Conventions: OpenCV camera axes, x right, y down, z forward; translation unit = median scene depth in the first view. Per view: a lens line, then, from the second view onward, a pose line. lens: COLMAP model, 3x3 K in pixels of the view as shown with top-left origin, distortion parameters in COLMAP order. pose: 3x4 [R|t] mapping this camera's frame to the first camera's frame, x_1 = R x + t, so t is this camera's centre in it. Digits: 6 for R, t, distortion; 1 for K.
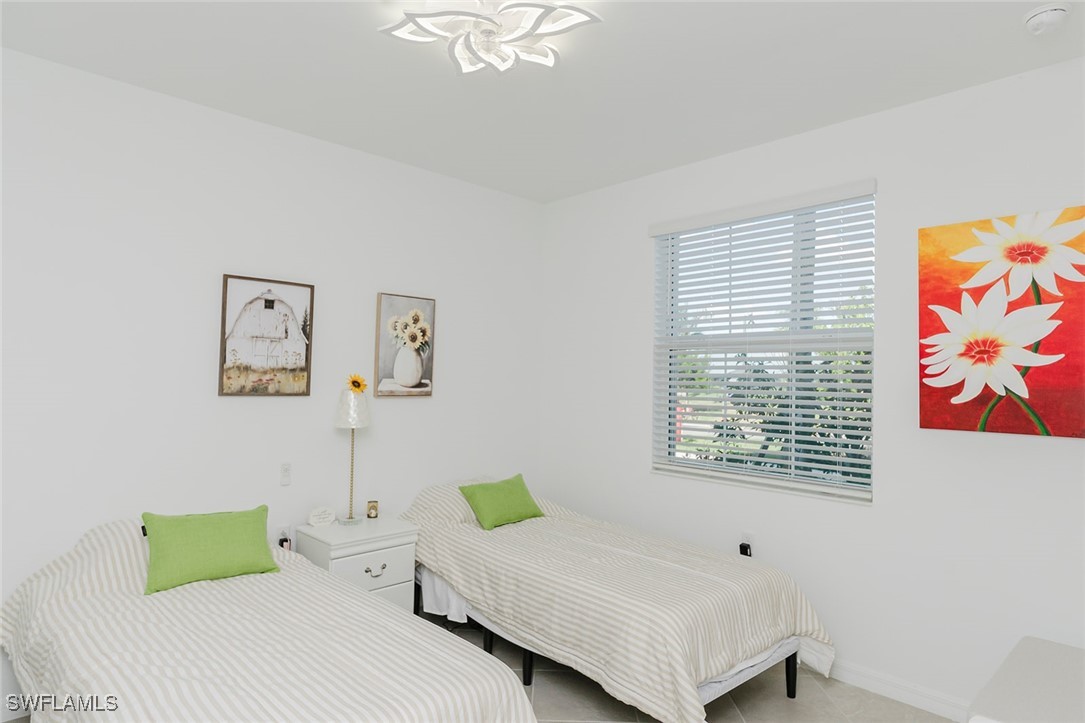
lens RADIAL K [[610.3, 0, 541.4], [0, 610.3, 364.9], [0, 0, 1]] dist [0.006531, 0.002253]
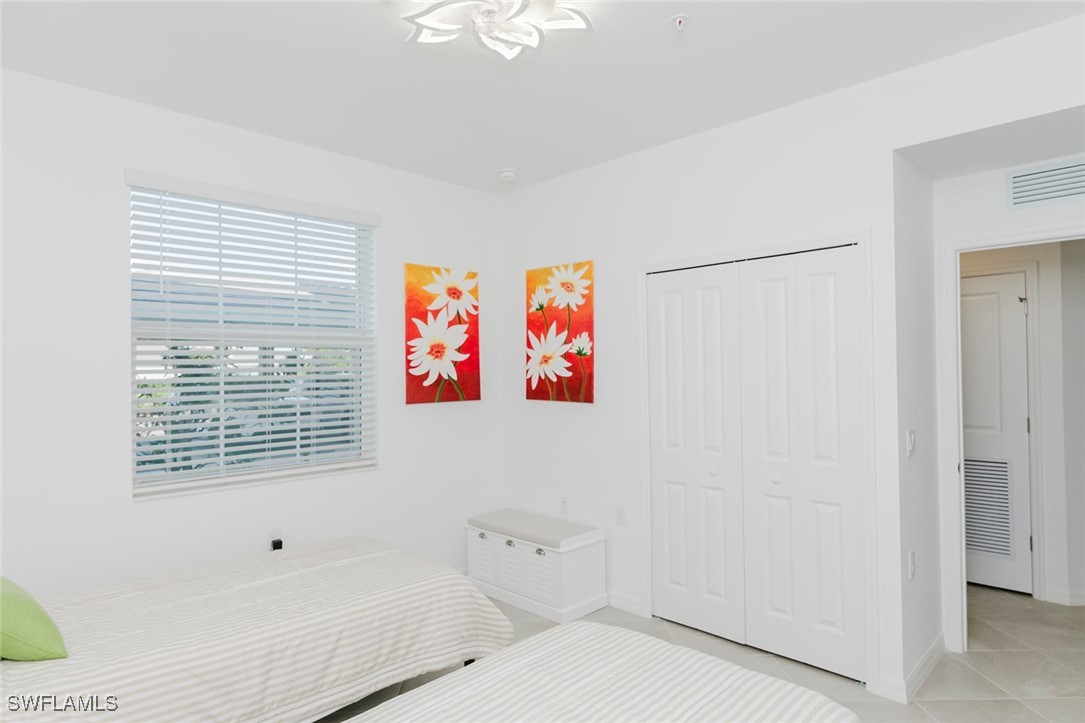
lens RADIAL K [[610.3, 0, 538.8], [0, 610.3, 361.0], [0, 0, 1]] dist [0.006531, 0.002253]
pose [[0.007077, -0.006206, 0.999956, -0.831685], [-0.014233, 0.999879, 0.006306, -0.010867], [-0.999874, -0.014277, 0.006988, 0.725857]]
